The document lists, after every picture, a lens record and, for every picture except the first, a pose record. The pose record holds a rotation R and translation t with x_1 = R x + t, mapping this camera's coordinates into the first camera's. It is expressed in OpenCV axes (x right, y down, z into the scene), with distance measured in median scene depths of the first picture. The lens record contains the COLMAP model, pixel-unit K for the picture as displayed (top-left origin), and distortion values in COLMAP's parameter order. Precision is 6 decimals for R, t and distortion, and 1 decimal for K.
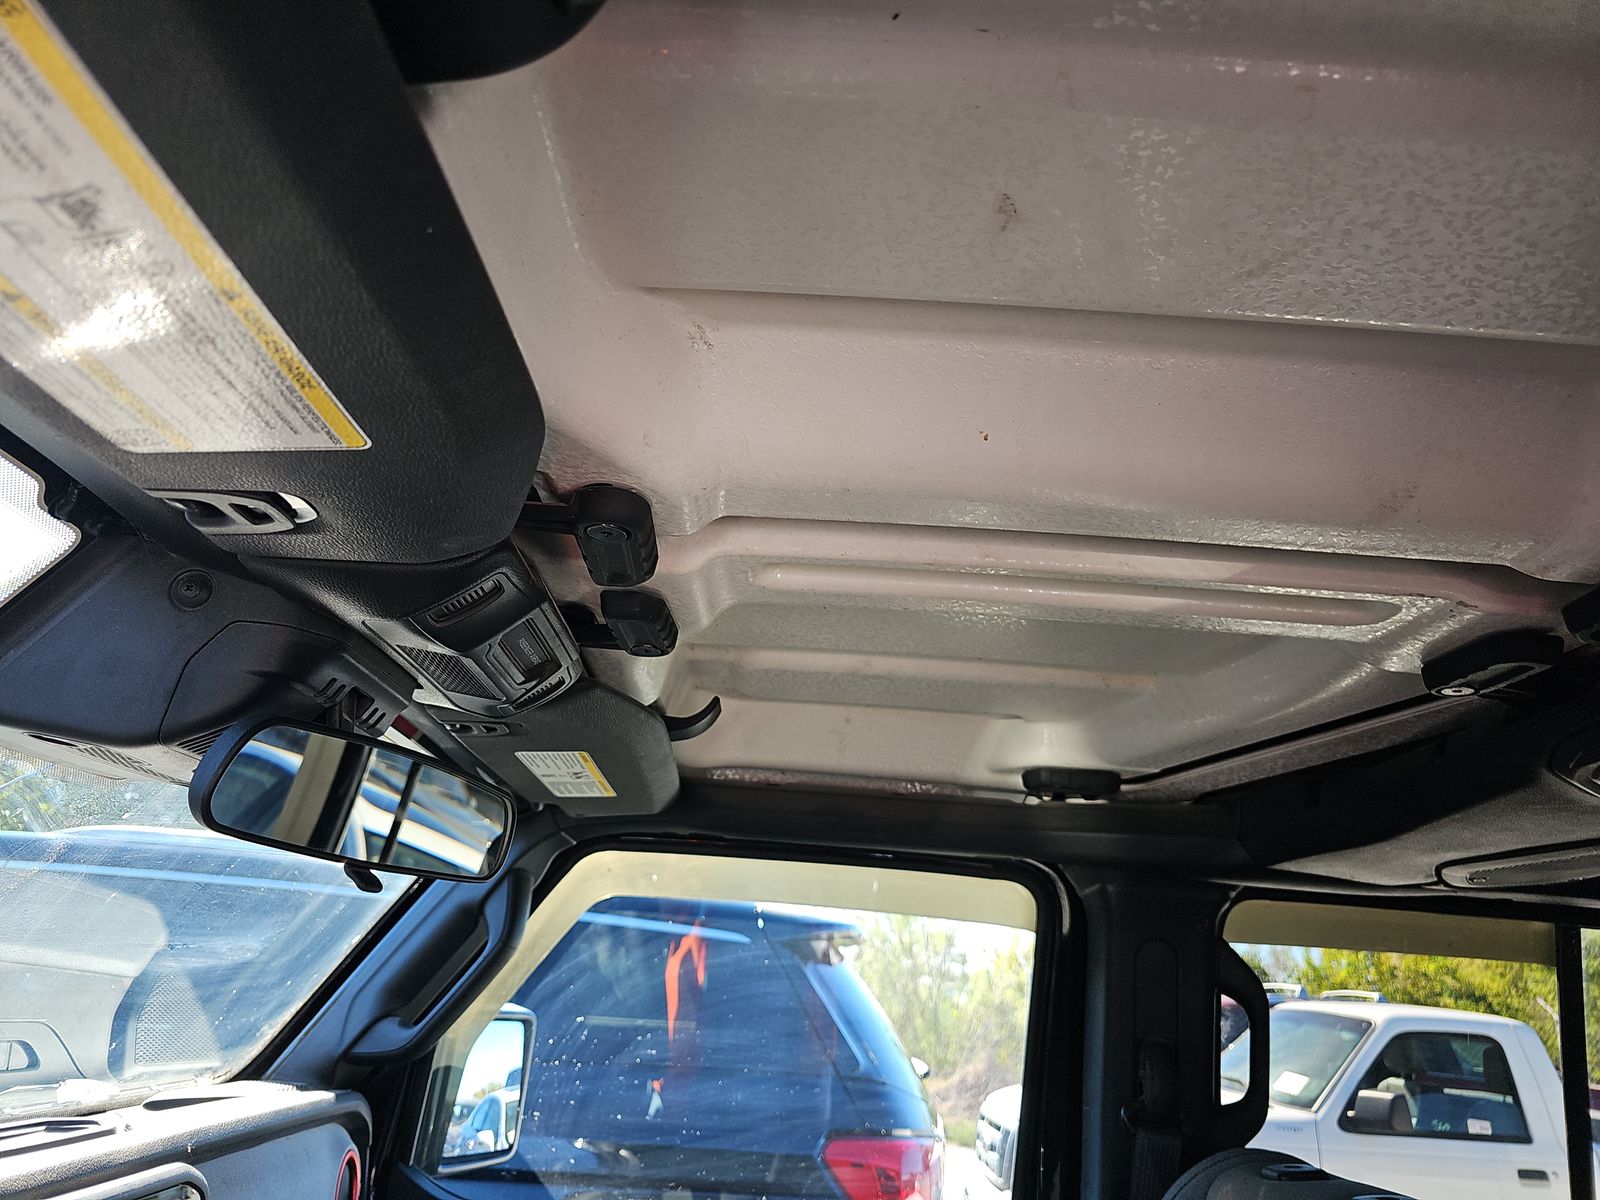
lens RADIAL K [[1112.2, 0, 795.7], [0, 1112.2, 623.3], [0, 0, 1]] dist [0.036904, -0.020359]
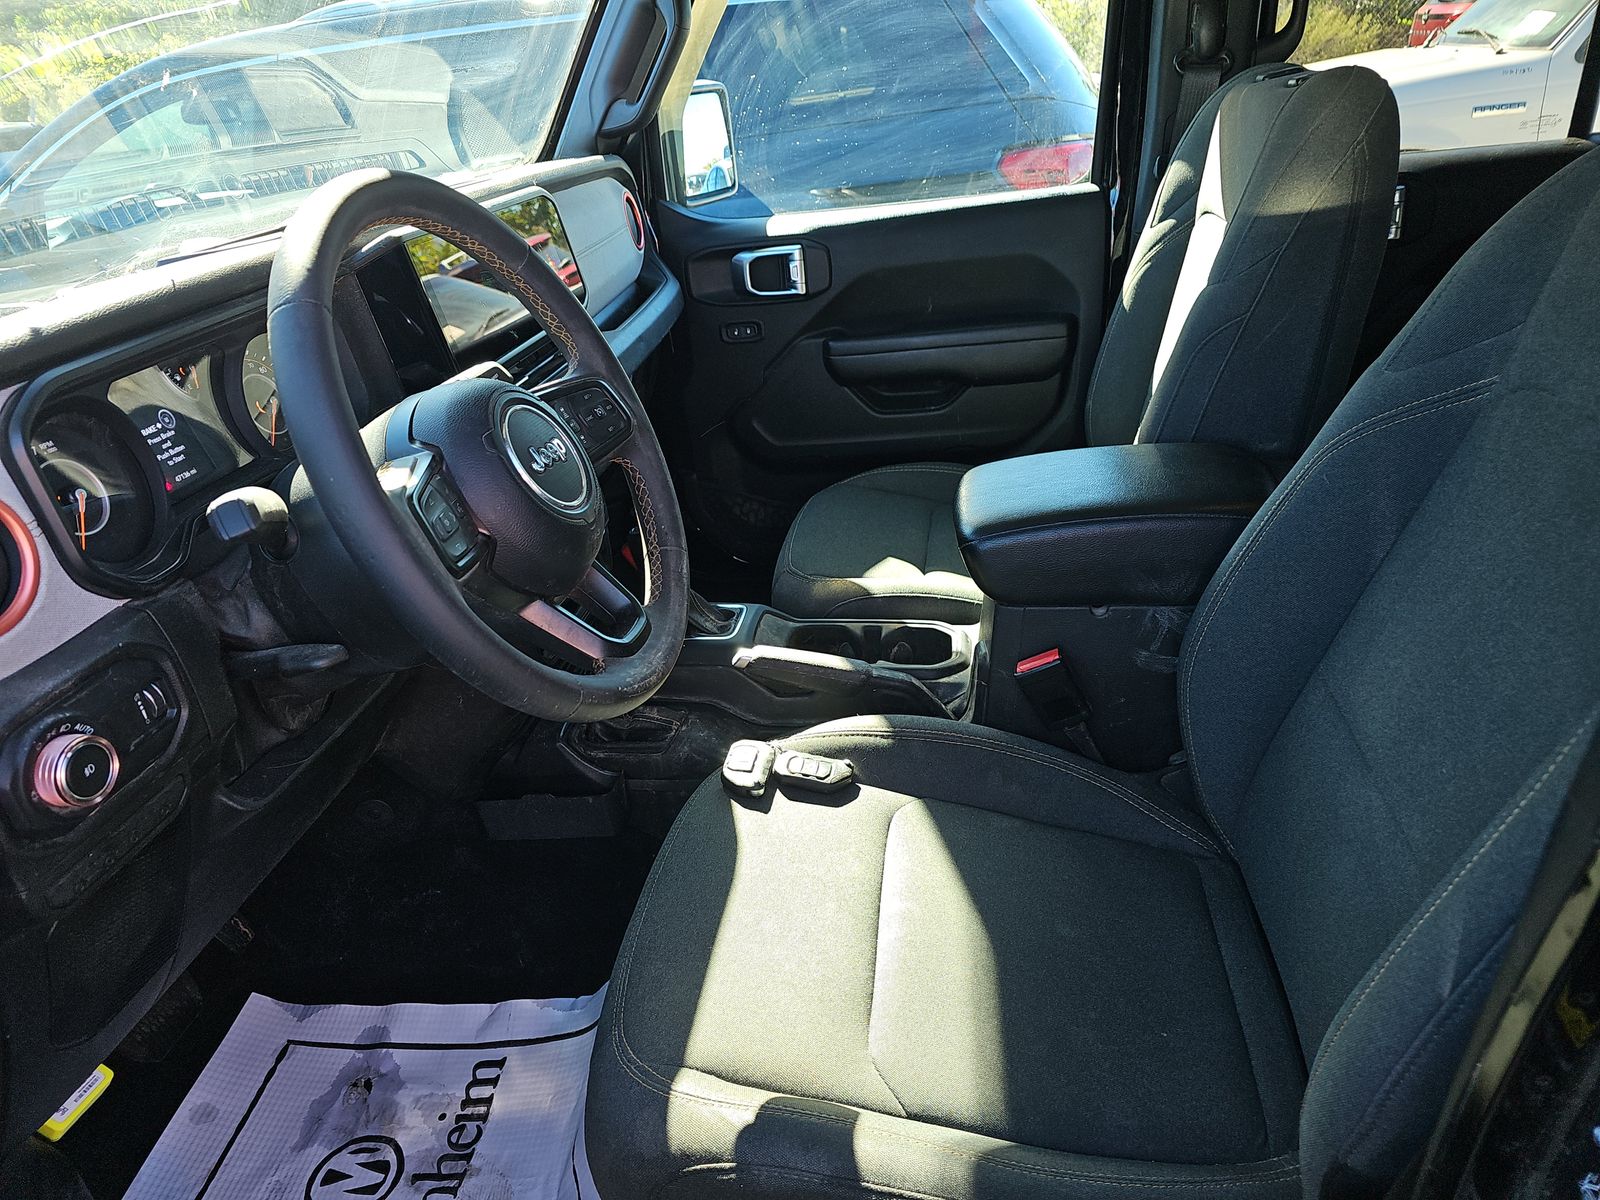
lens RADIAL K [[1112.2, 0, 795.7], [0, 1112.2, 623.3], [0, 0, 1]] dist [0.036904, -0.020359]
pose [[0.966400, -0.086679, -0.241986, 0.130786], [0.231362, 0.703504, 0.671978, -0.076149], [0.111992, -0.705386, 0.699921, -0.409853]]
